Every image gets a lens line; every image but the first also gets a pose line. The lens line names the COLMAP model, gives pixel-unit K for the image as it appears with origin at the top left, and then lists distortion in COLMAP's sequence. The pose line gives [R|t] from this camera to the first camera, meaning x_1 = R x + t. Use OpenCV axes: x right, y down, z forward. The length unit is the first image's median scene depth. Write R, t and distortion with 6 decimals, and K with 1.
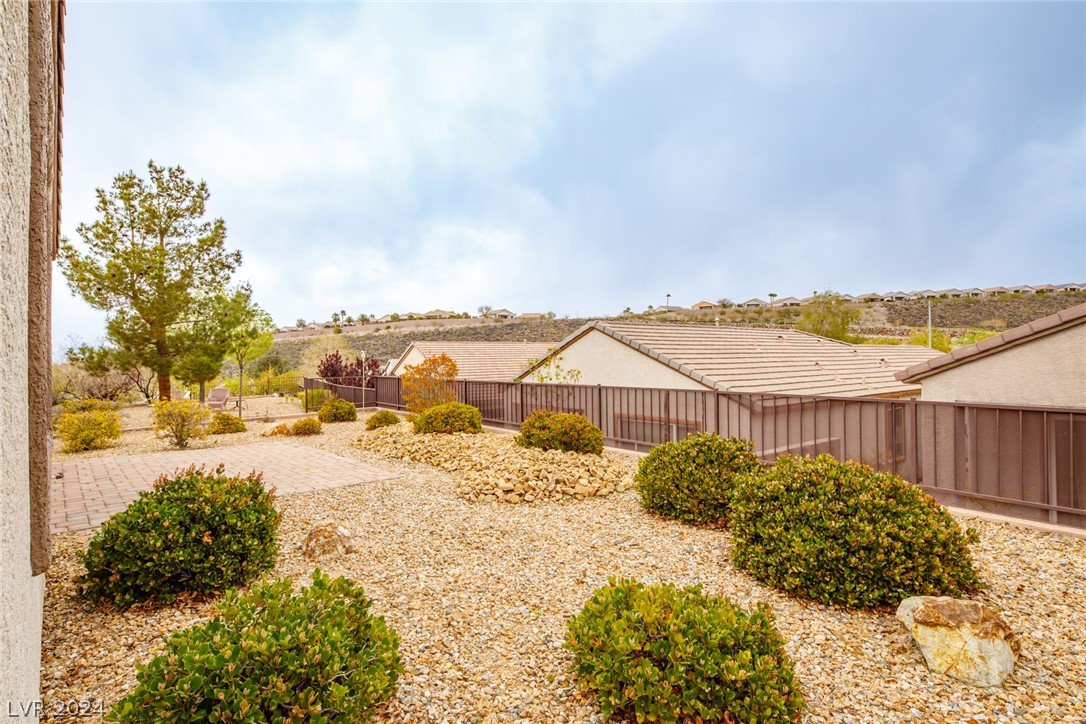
lens RADIAL K [[532.2, 0, 541.9], [0, 532.2, 361.6], [0, 0, 1]] dist [-0.002006, -0.001870]
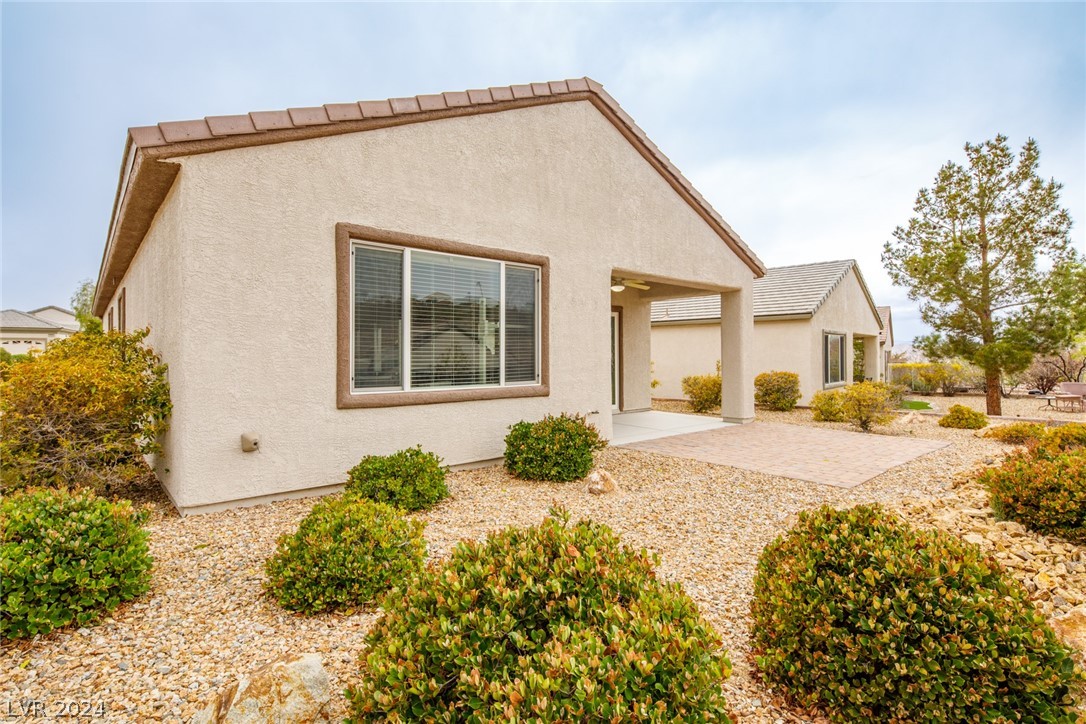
lens RADIAL K [[532.2, 0, 543.1], [0, 532.2, 354.9], [0, 0, 1]] dist [-0.002006, -0.001870]
pose [[-0.027155, 0.007718, -0.999601, 0.263262], [0.005526, 0.999956, 0.007571, -0.000447], [0.999616, -0.005318, -0.027197, 0.244215]]
